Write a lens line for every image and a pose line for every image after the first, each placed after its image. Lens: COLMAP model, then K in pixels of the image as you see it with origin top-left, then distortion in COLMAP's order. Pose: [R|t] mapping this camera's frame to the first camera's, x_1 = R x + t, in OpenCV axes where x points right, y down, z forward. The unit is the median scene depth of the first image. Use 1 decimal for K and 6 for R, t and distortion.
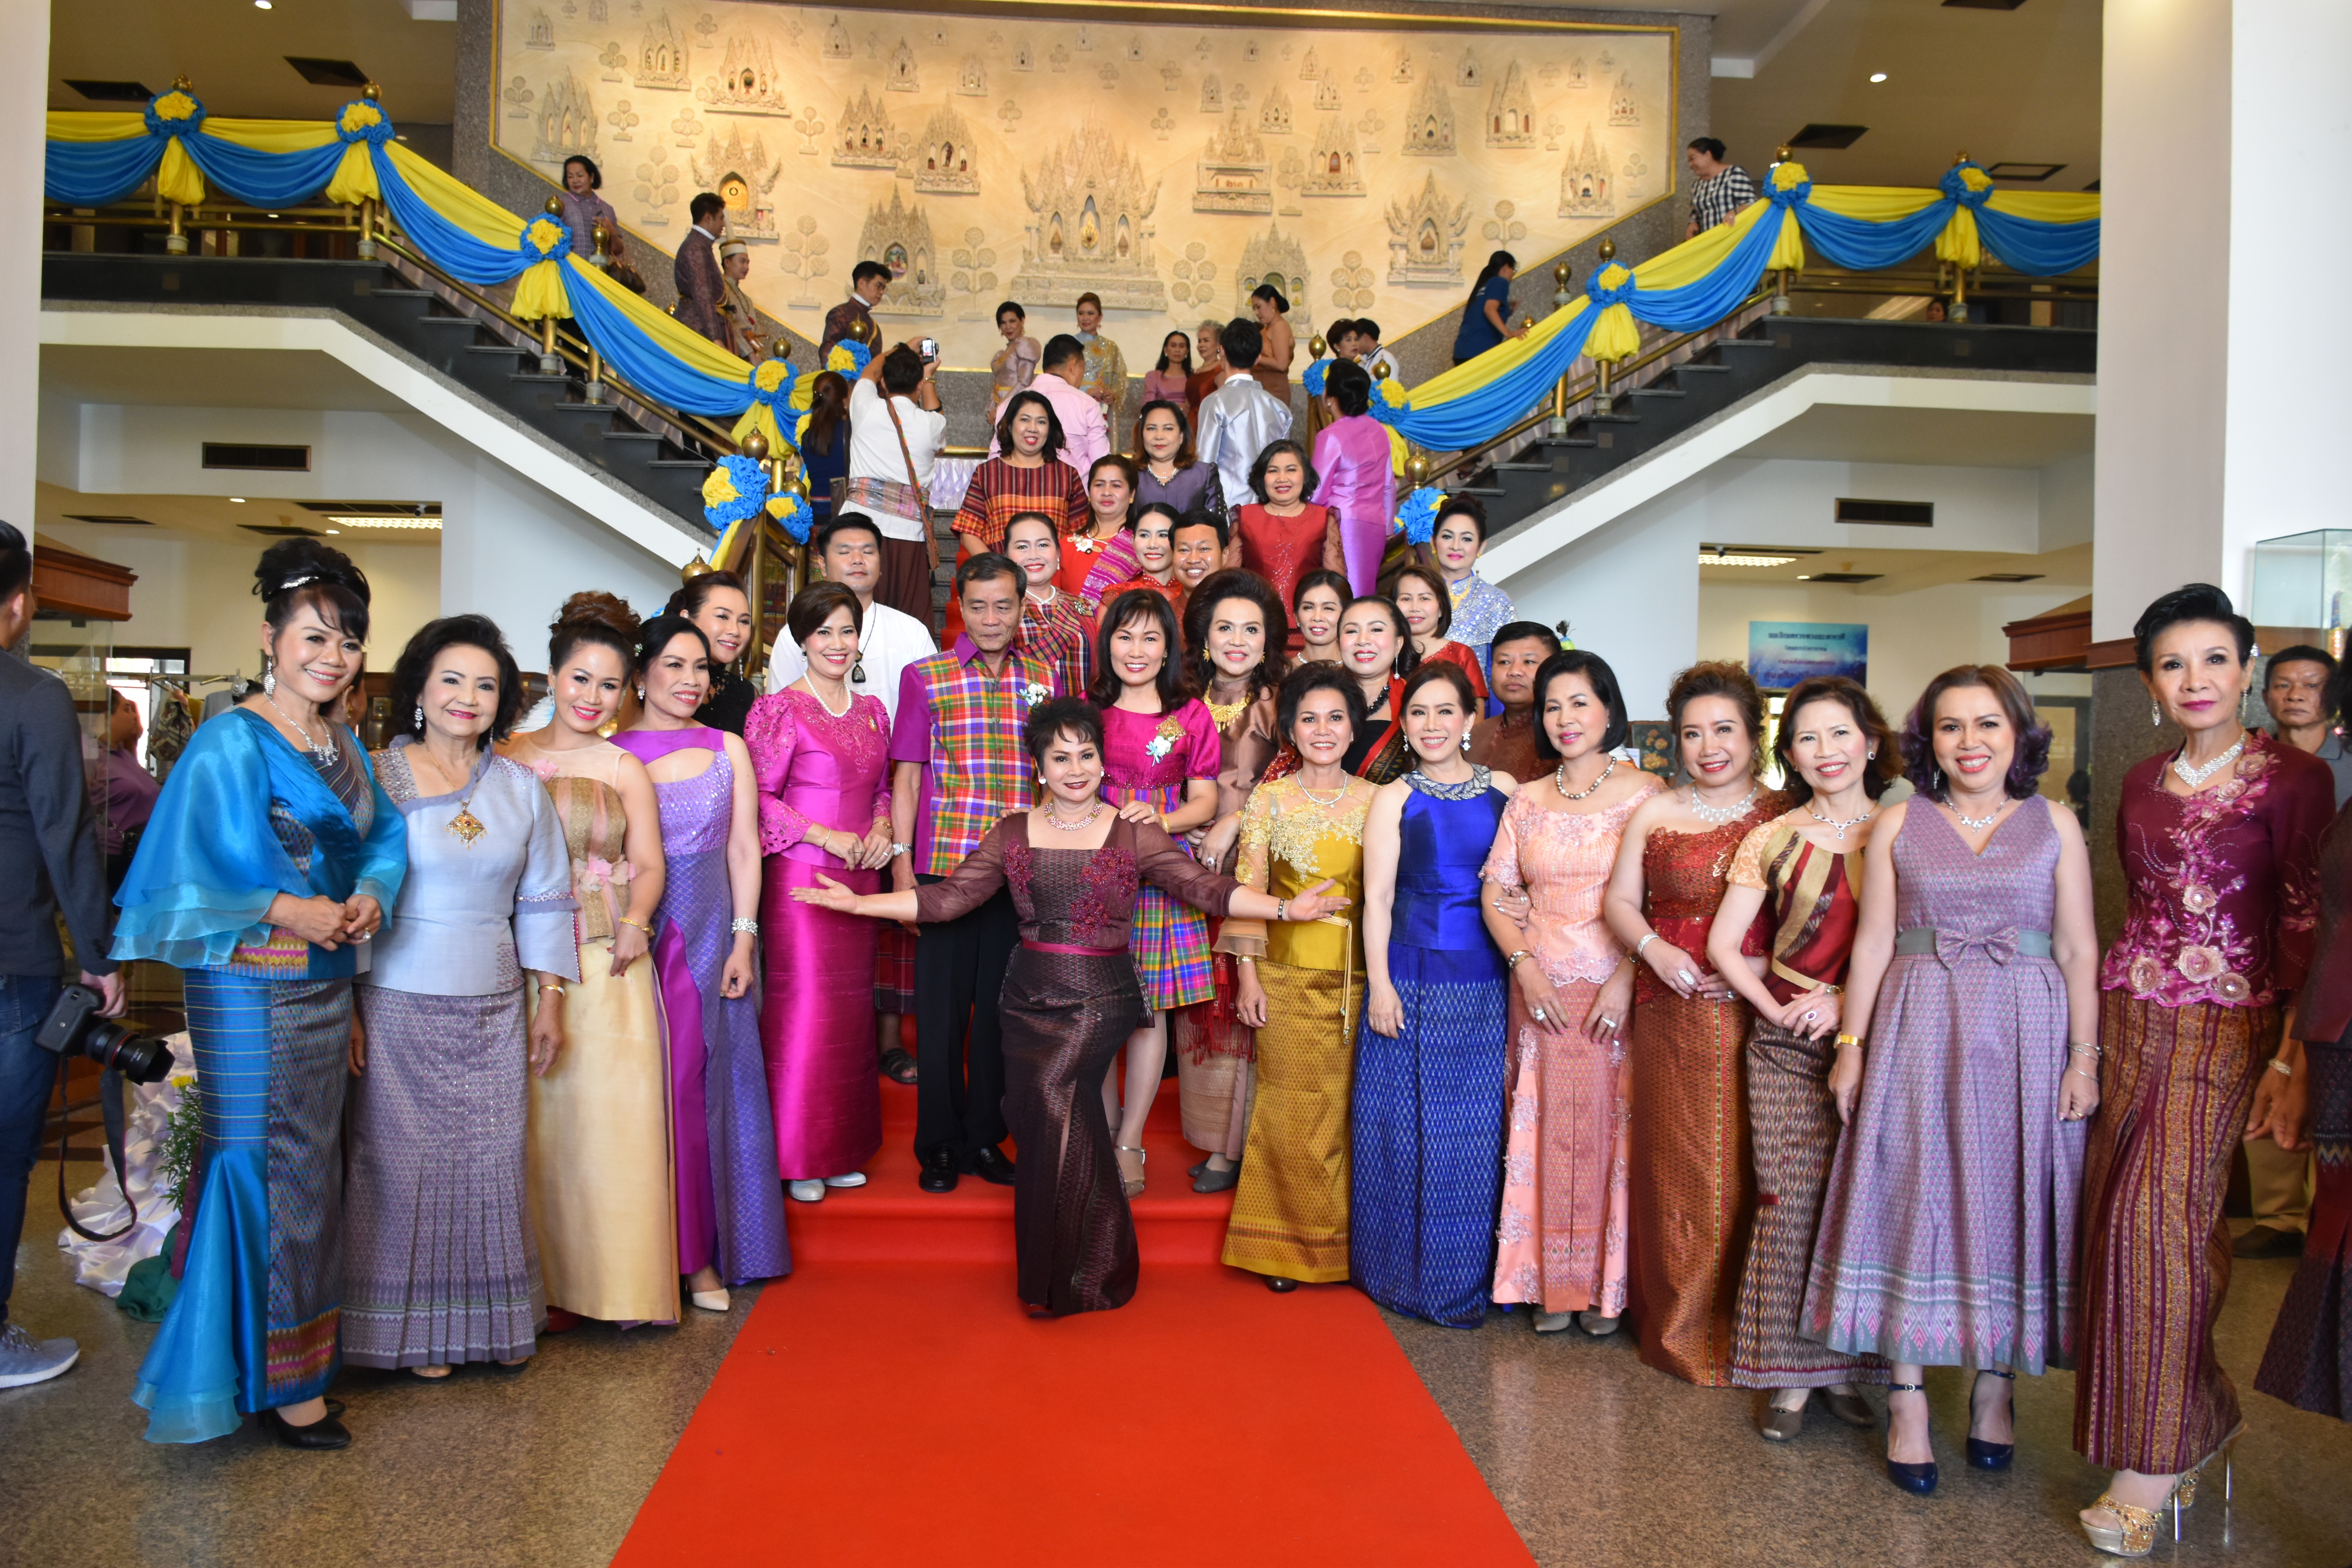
lens RADIAL K [[1831.4, 0, 1176.0], [0, 1831.4, 784.0], [0, 0, 1]] dist [-0.006031, -0.004659]
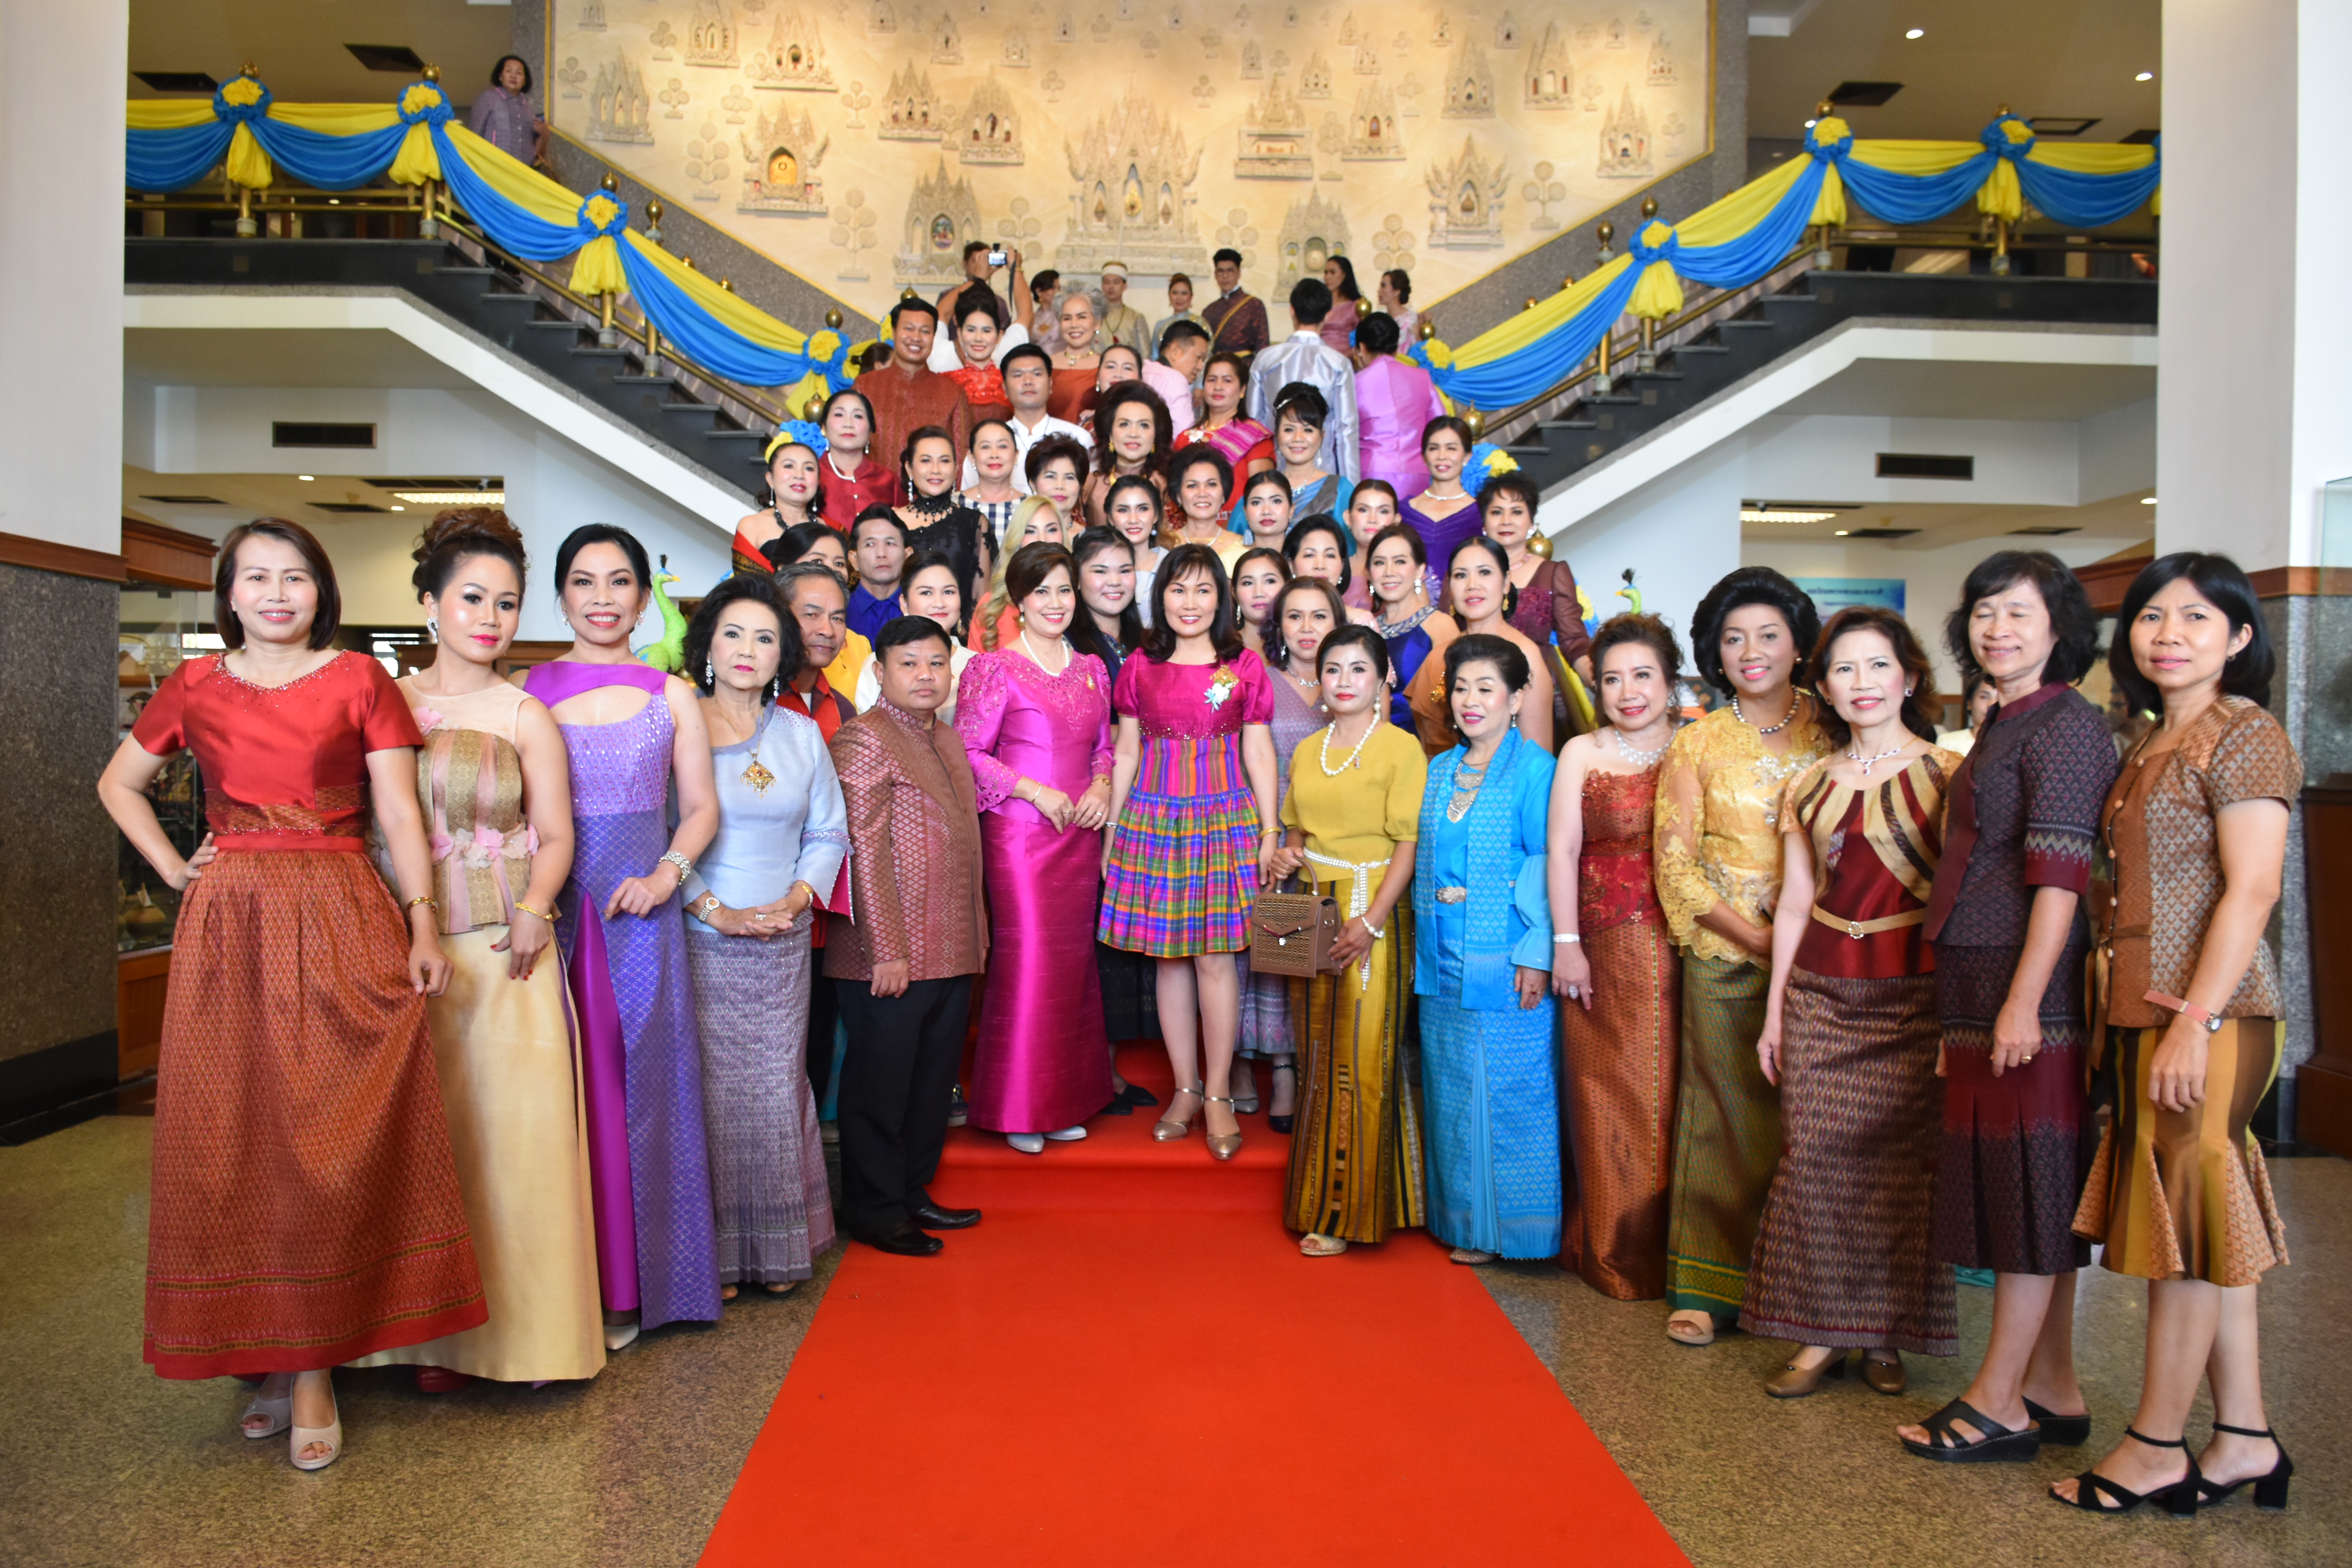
lens RADIAL K [[1793.0, 0, 1173.1], [0, 1793.0, 779.1], [0, 0, 1]] dist [-0.017745, -0.004872]
pose [[0.999715, -0.010813, -0.021287, -0.007727], [0.011170, 0.999798, 0.016726, 0.002562], [0.021102, -0.016959, 0.999633, 0.006014]]
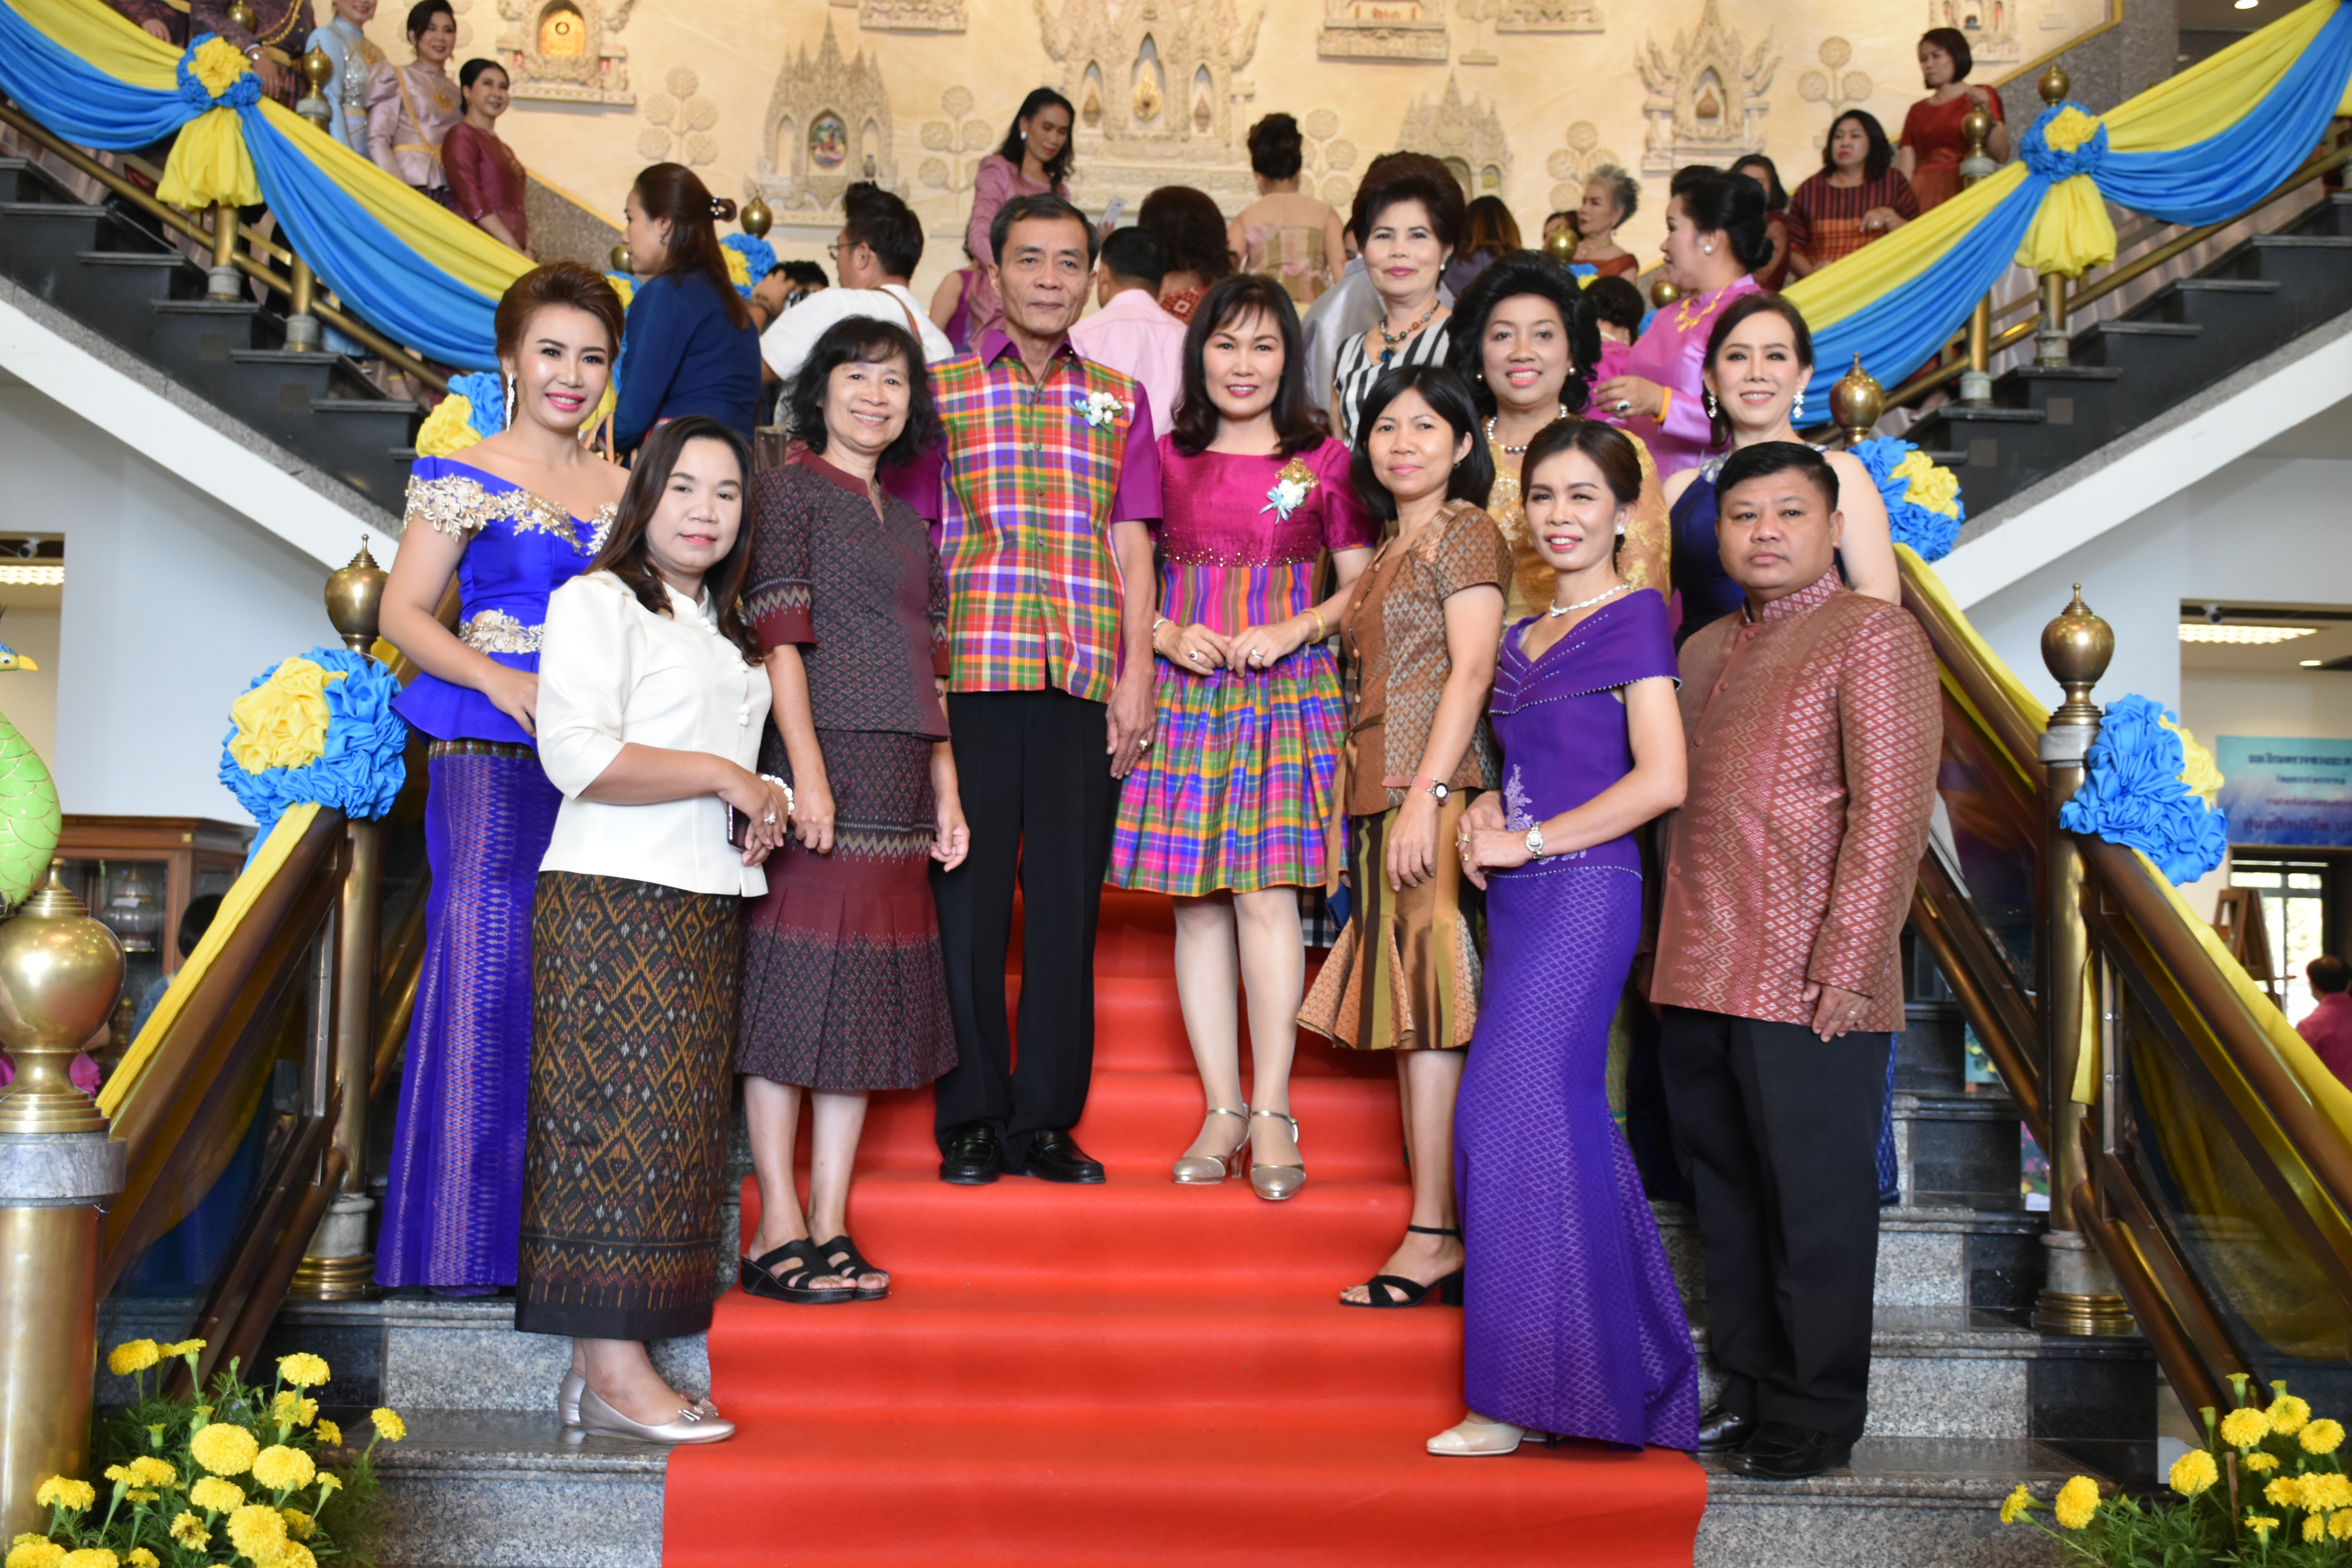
lens RADIAL K [[2574.1, 0, 1165.2], [0, 2574.1, 782.5], [0, 0, 1]] dist [-0.001169, 0.026274]
pose [[0.999727, -0.000677, -0.023343, -0.022671], [-0.001118, 0.997045, -0.076815, -0.009008], [0.023326, 0.076821, 0.996772, 0.177692]]
